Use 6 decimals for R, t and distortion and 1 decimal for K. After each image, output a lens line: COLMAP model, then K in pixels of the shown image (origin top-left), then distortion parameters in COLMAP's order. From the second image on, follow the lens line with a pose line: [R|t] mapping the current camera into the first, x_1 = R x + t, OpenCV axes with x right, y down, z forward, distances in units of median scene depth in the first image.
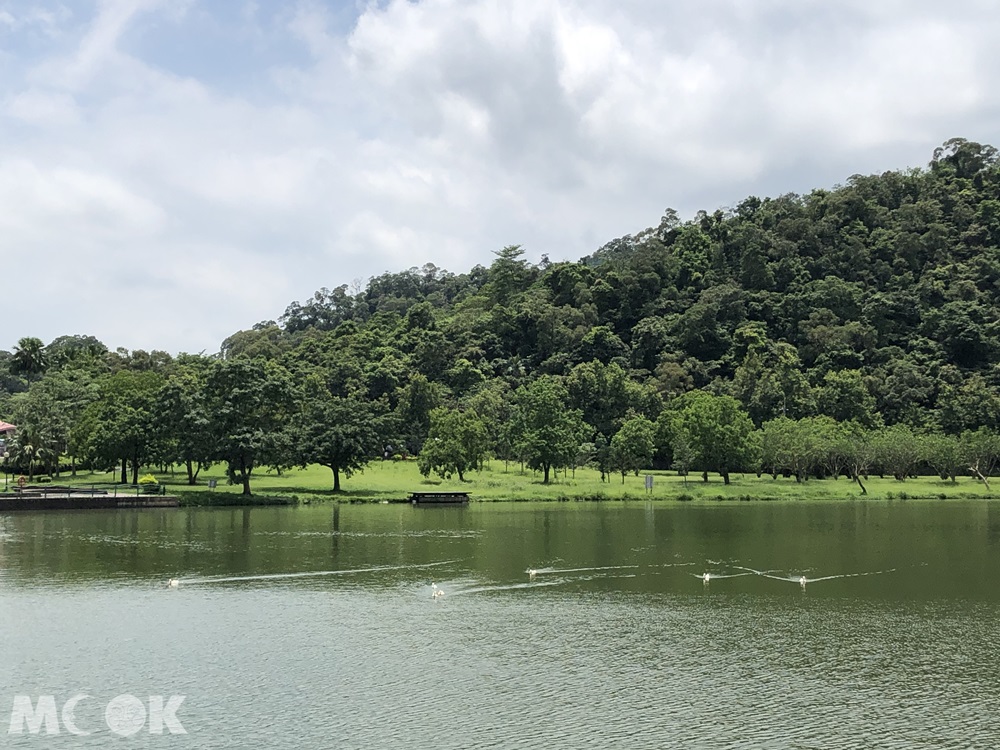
lens RADIAL K [[1590.9, 0, 500.6], [0, 1590.9, 370.8], [0, 0, 1]] dist [0.159668, 0.000000]
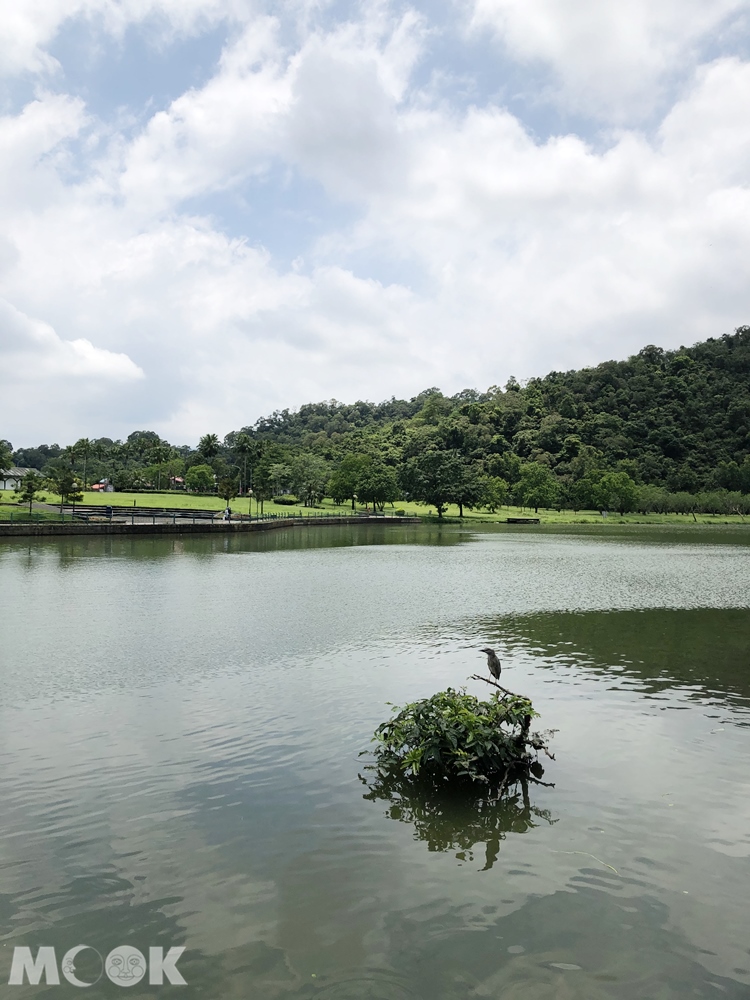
lens RADIAL K [[808.6, 0, 374.0], [0, 808.6, 506.1], [0, 0, 1]] dist [0.060802, -0.008882]
pose [[0.997869, 0.017096, 0.062976, -0.143884], [-0.021122, 0.997737, 0.063828, -0.000652], [-0.061742, -0.065022, 0.995972, -0.008263]]
